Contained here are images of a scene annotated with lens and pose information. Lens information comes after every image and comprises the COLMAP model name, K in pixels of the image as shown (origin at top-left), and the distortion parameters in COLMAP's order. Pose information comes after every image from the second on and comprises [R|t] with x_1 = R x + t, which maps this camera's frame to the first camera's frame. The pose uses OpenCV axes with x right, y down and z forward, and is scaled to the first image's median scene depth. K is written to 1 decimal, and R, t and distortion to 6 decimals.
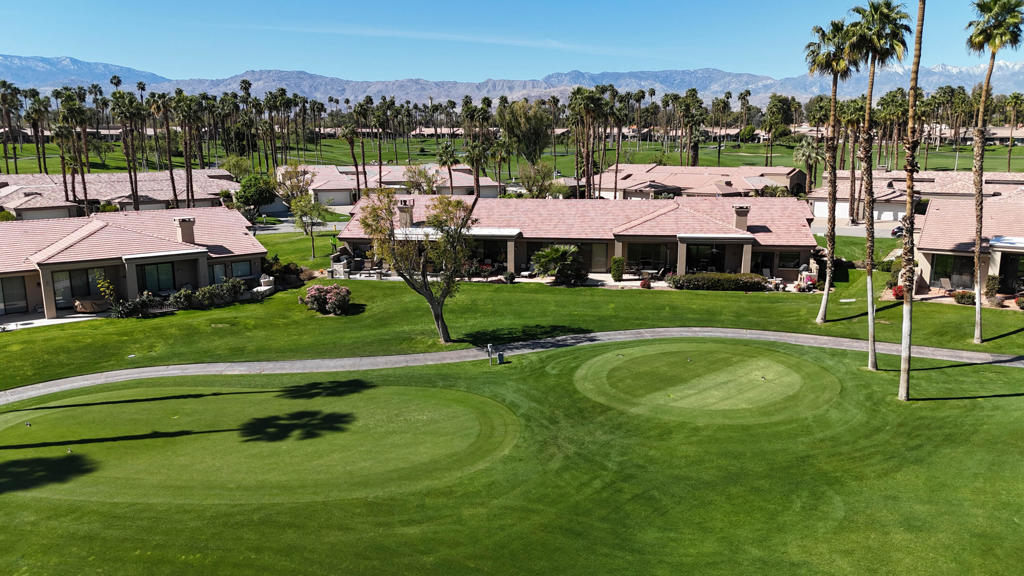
lens RADIAL K [[754.0, 0, 512.0], [0, 754.0, 288.0], [0, 0, 1]] dist [0.106742, -0.132449]
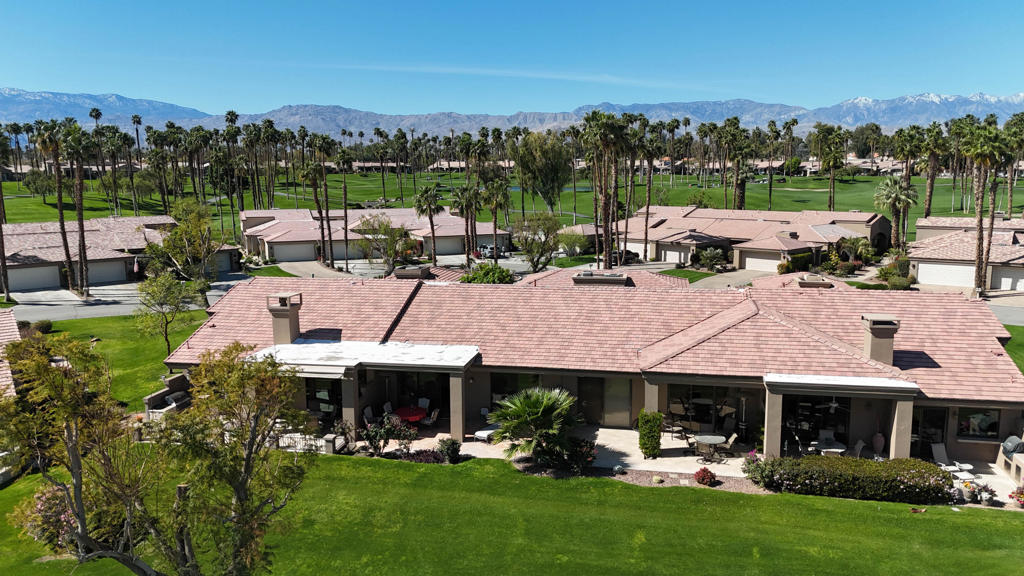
lens RADIAL K [[754.0, 0, 512.0], [0, 754.0, 288.0], [0, 0, 1]] dist [0.106742, -0.132449]
pose [[0.999185, 0.001694, -0.040319, 0.032600], [-0.003302, 0.999201, -0.039832, -0.055565], [0.040219, 0.039932, 0.998393, 0.233624]]
